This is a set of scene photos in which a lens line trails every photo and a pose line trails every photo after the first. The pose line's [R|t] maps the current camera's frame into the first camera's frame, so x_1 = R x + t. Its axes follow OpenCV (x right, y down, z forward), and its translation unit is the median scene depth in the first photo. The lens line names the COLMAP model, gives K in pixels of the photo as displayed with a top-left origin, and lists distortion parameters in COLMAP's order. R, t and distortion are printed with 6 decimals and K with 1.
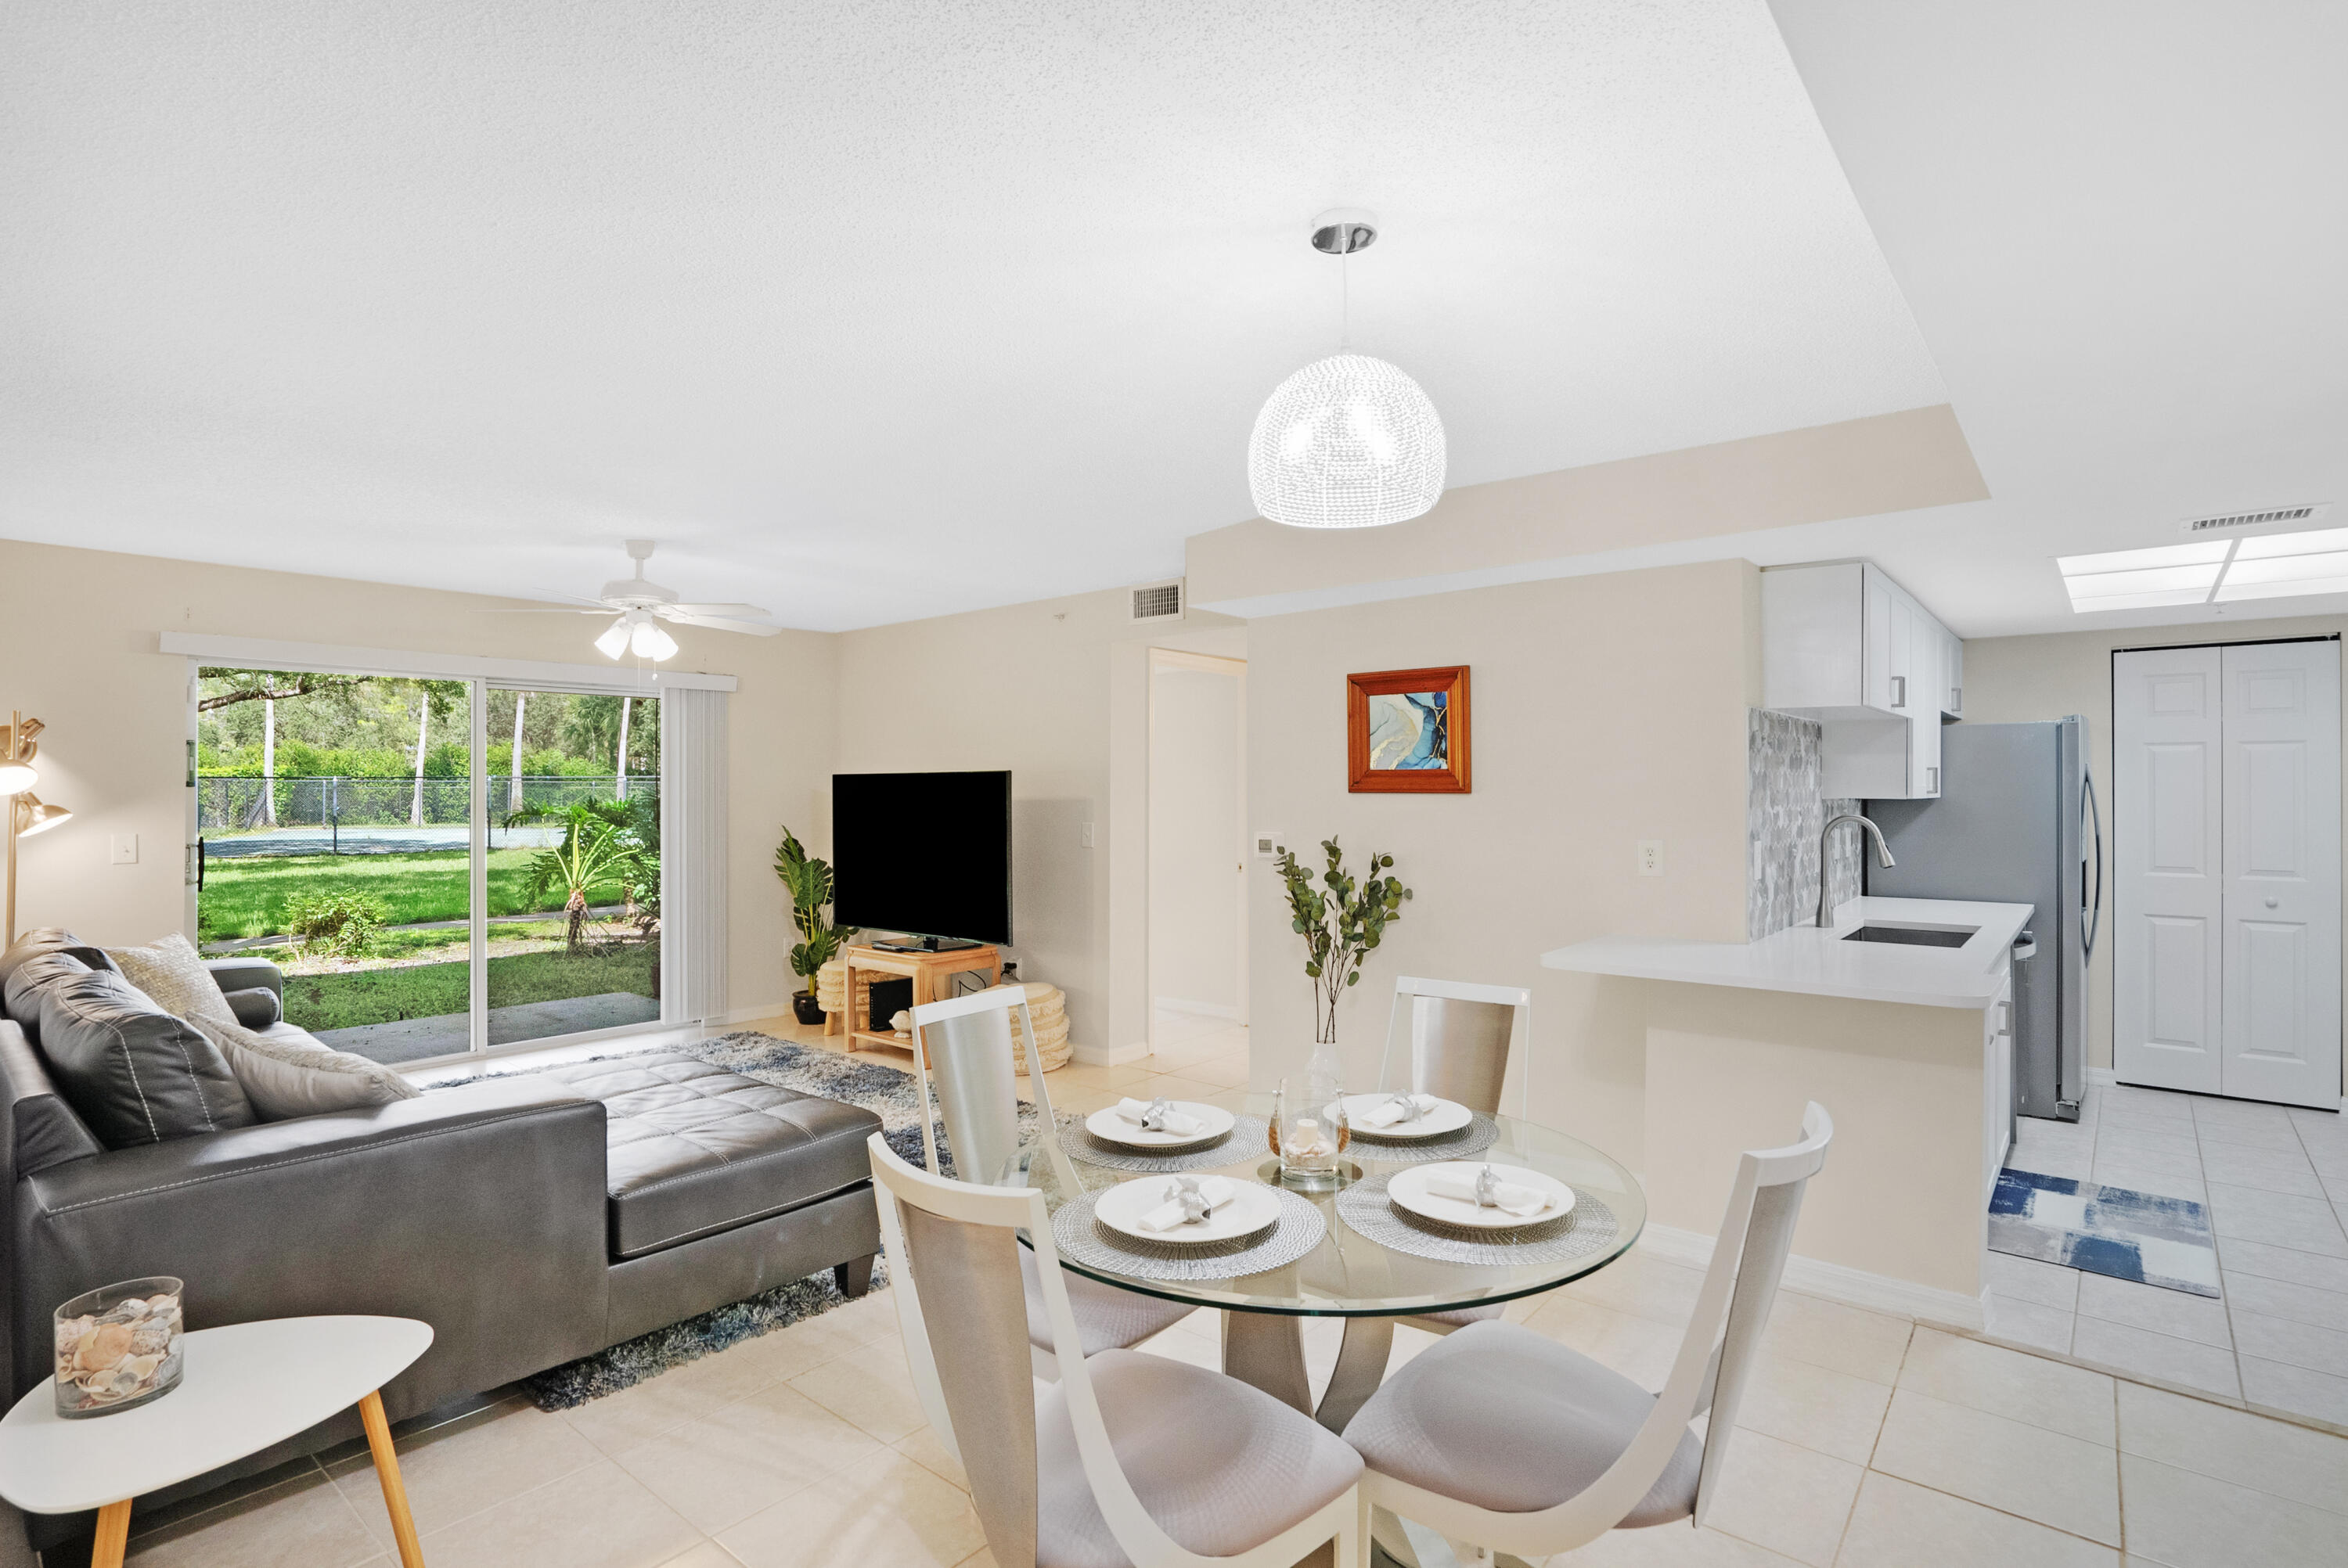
lens RADIAL K [[1130.5, 0, 1172.7], [0, 1130.5, 782.3], [0, 0, 1]] dist [-0.001280, -0.000731]
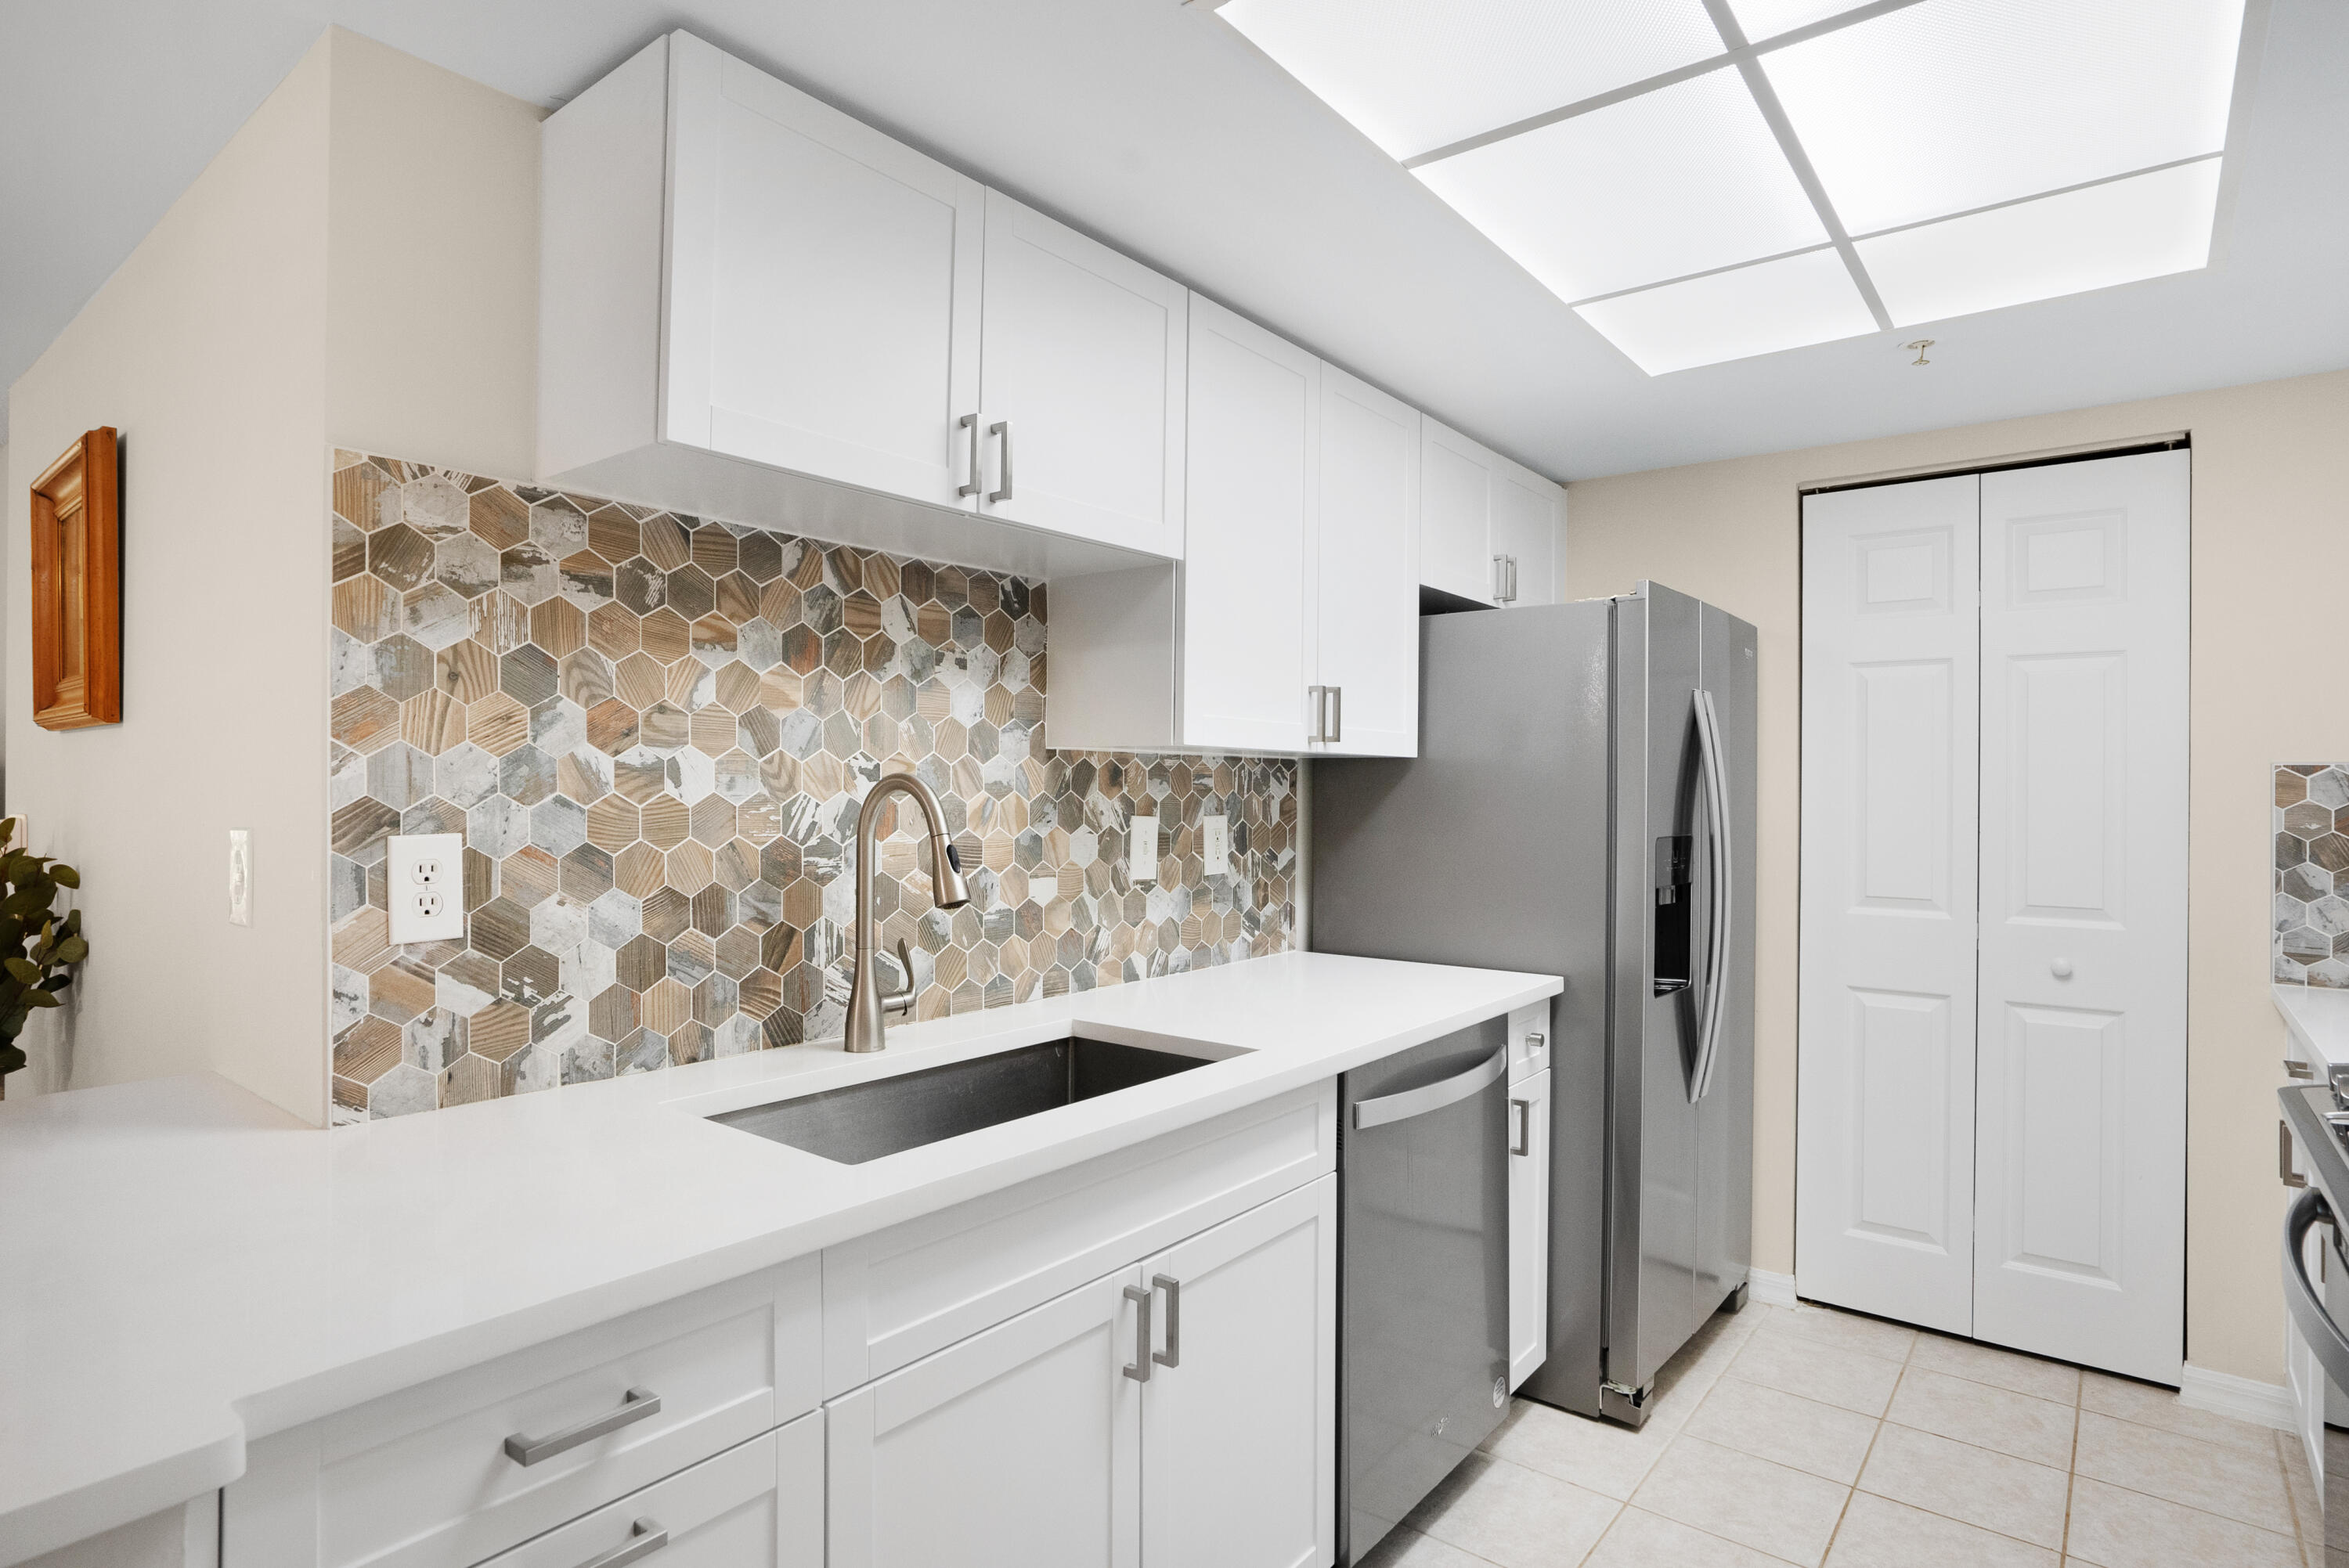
lens RADIAL K [[1221.8, 0, 1177.5], [0, 1221.8, 787.9], [0, 0, 1]] dist [0.000371, 0.000691]
pose [[0.999456, 0.007187, 0.032182, 0.552527], [-0.007331, 0.999964, 0.004364, 0.024711], [-0.032150, -0.004598, 0.999472, 0.458101]]
